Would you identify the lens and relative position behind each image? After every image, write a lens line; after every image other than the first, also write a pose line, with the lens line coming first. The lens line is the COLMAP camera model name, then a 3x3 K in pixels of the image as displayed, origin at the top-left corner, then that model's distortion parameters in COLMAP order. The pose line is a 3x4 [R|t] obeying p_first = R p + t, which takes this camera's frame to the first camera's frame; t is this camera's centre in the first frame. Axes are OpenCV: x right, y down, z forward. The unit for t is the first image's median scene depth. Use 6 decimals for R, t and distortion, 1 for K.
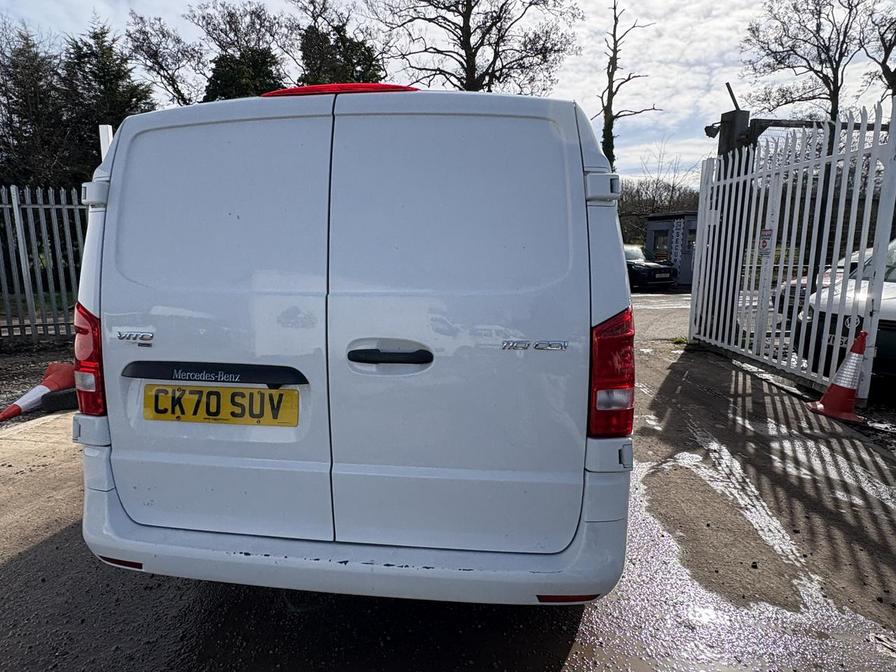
lens RADIAL K [[508.1, 0, 448.0], [0, 508.1, 336.0], [0, 0, 1]] dist [0.003163, -0.002458]
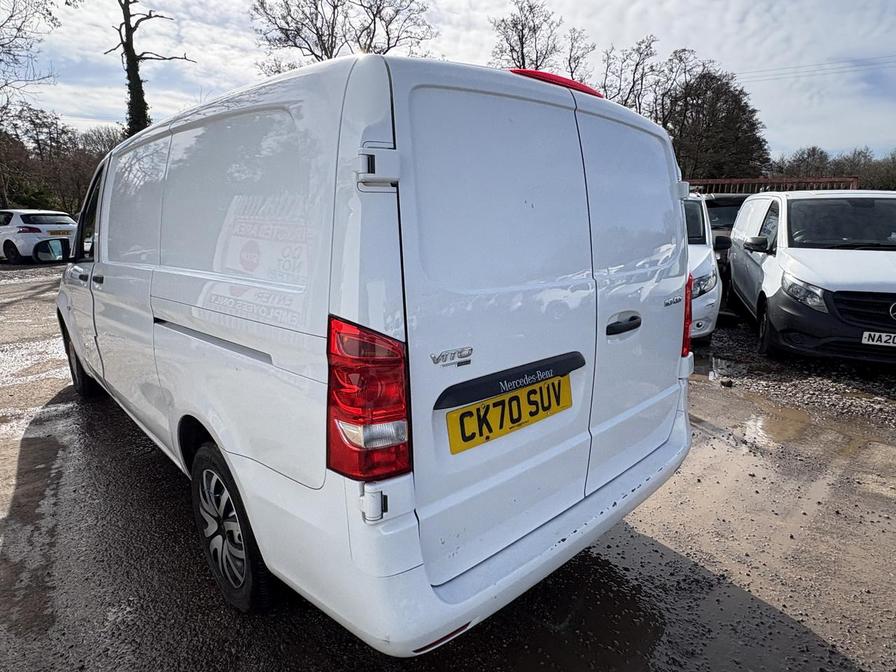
lens RADIAL K [[508.1, 0, 448.0], [0, 508.1, 336.0], [0, 0, 1]] dist [0.003163, -0.002458]
pose [[0.644495, -0.173560, 0.744650, -1.187288], [0.118176, 0.984805, 0.127252, -0.127968], [-0.755421, 0.005987, 0.655212, 0.482780]]
